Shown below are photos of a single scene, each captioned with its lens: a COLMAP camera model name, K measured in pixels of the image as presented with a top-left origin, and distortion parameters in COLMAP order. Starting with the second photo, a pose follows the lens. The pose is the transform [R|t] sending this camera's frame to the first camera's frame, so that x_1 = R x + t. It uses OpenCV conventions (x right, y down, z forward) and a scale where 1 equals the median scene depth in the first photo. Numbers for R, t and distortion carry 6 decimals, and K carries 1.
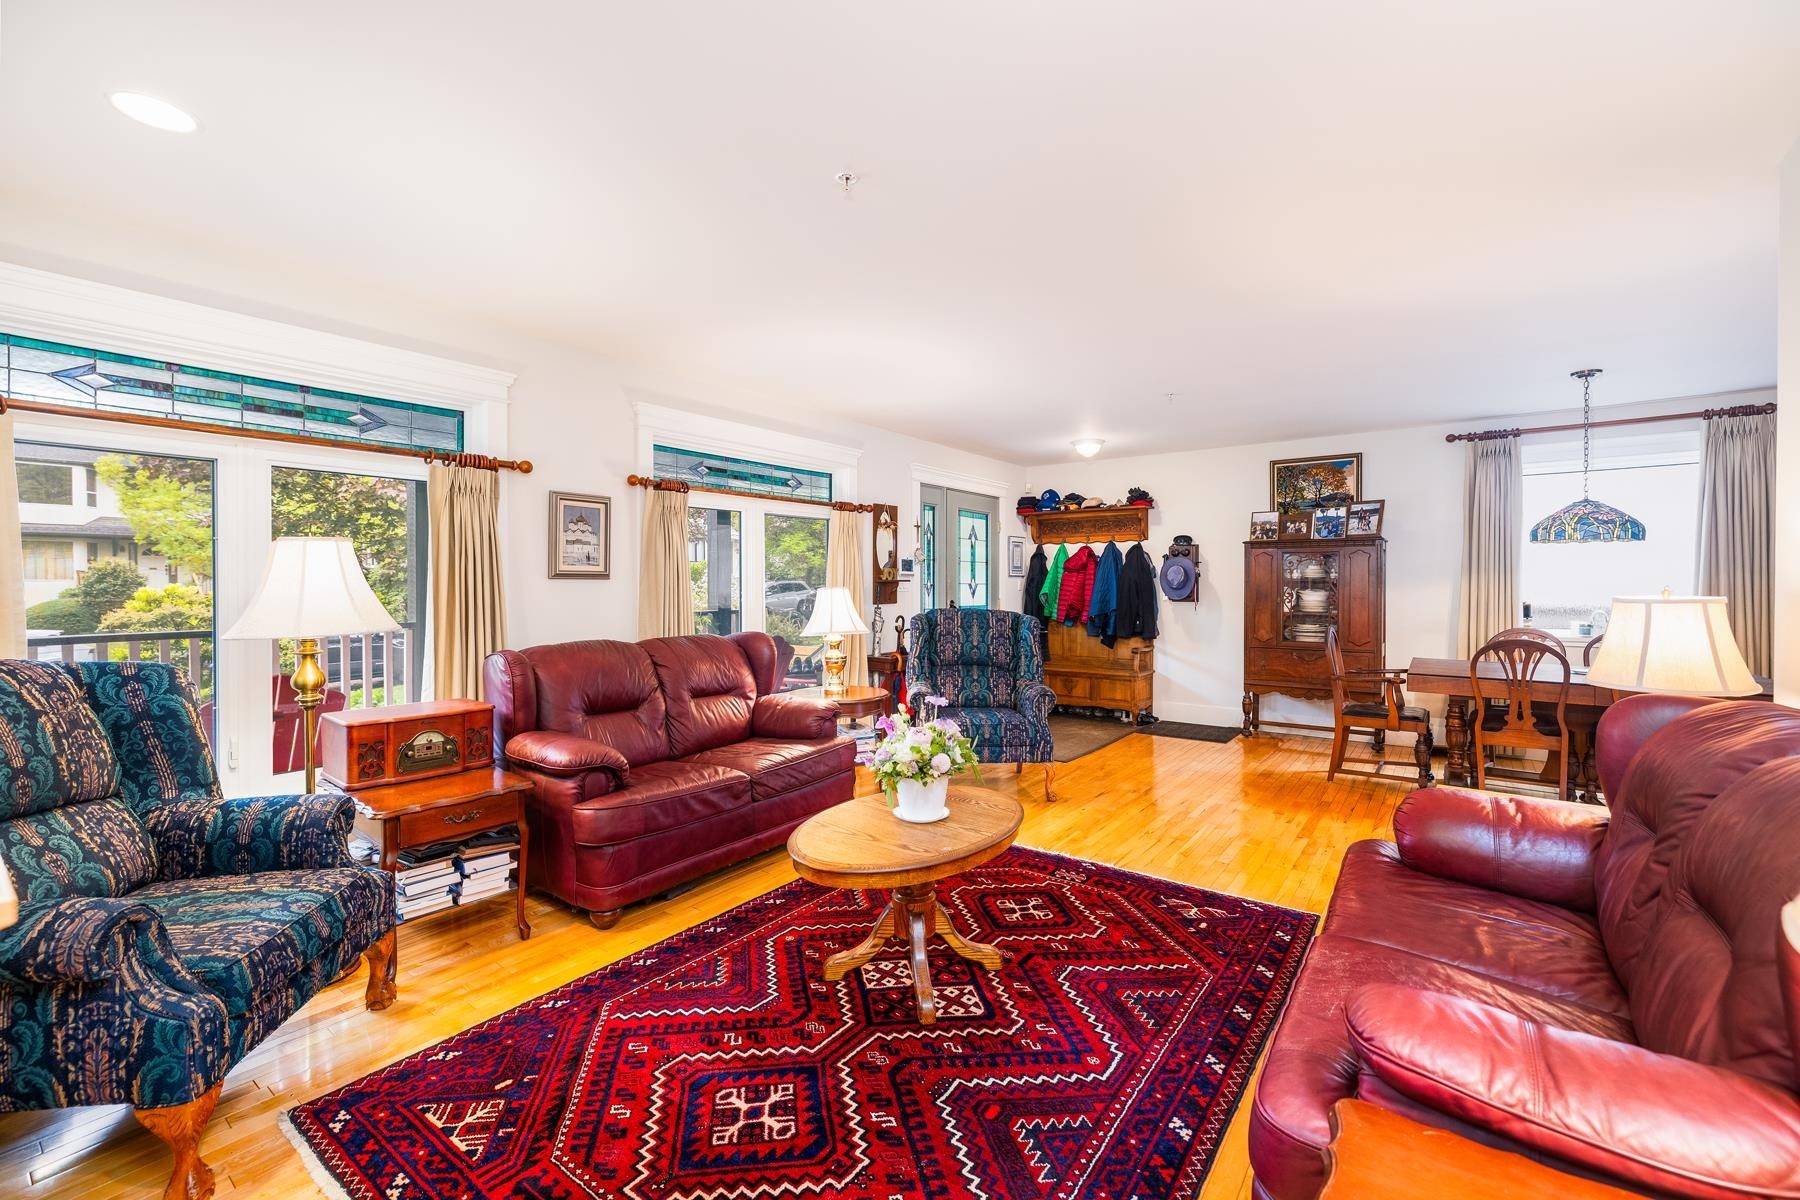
lens RADIAL K [[755.7, 0, 906.3], [0, 755.7, 585.8], [0, 0, 1]] dist [0.001405, 0.000398]
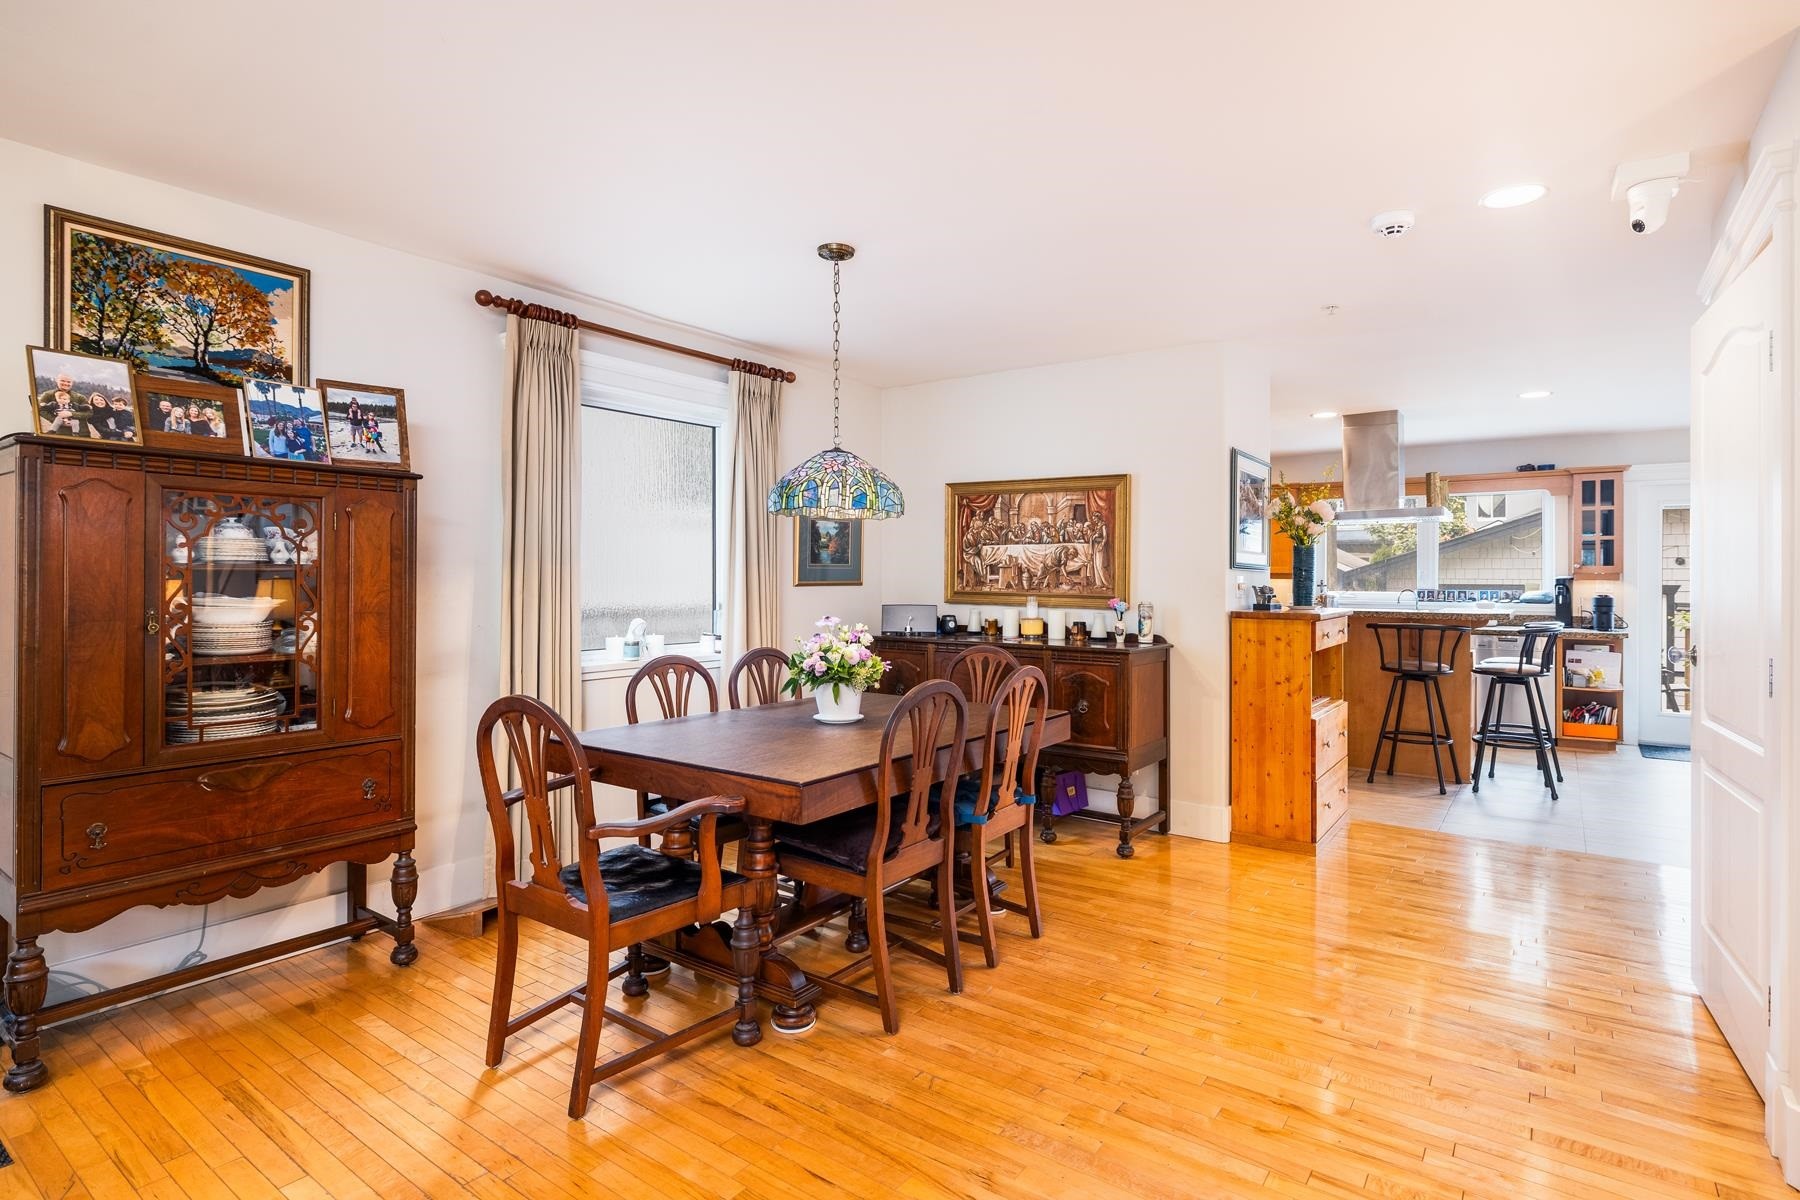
lens RADIAL K [[903.4, 0, 899.3], [0, 903.4, 581.6], [0, 0, 1]] dist [-0.007006, -0.001388]
pose [[0.000603, 0.001422, 0.999999, 0.064806], [-0.002057, 0.999997, -0.001421, -0.000773], [-0.999998, -0.002056, 0.000606, 0.442796]]
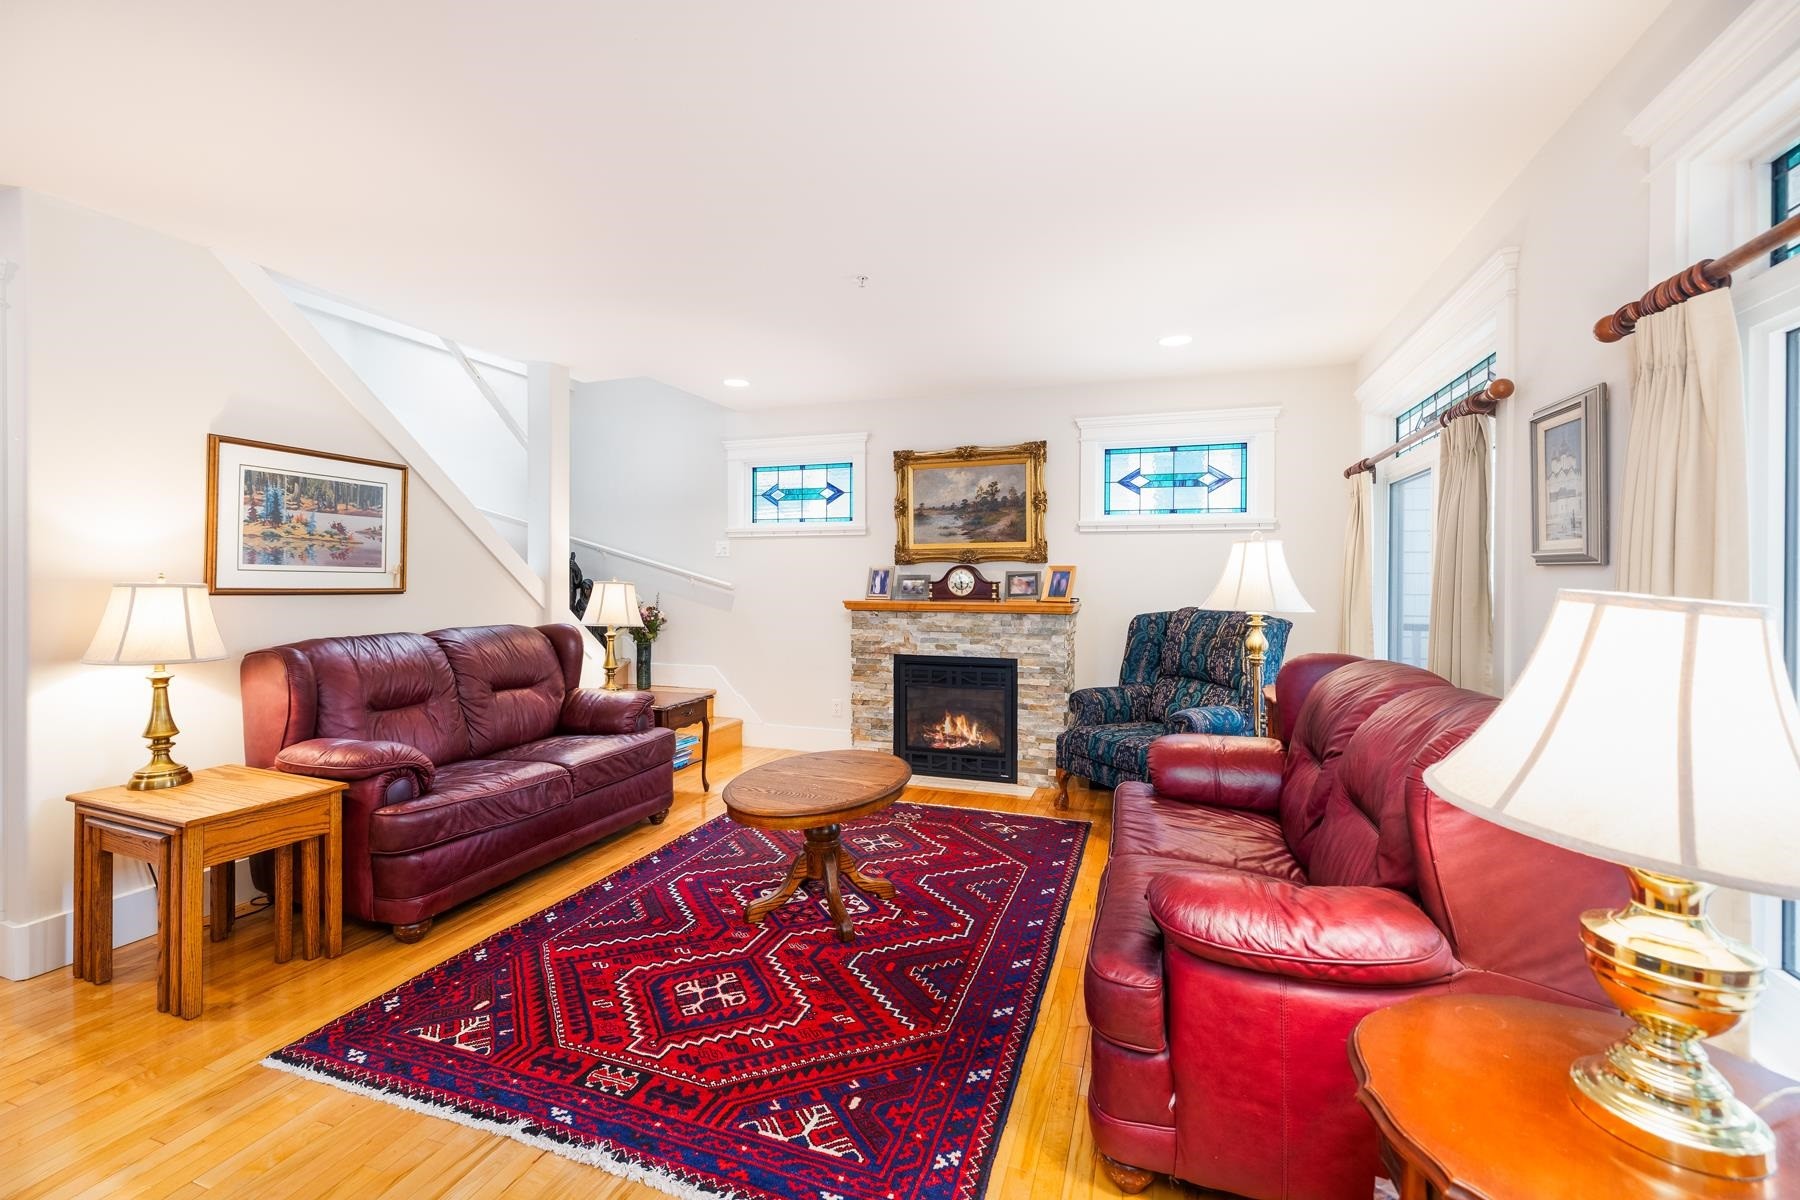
lens RADIAL K [[755.7, 0, 898.1], [0, 755.7, 581.3], [0, 0, 1]] dist [0.001405, 0.000398]
pose [[-0.957737, 0.000669, -0.287643, 0.213864], [-0.002726, 0.999931, 0.011402, -0.003981], [0.287631, 0.011704, -0.957670, 1.974753]]
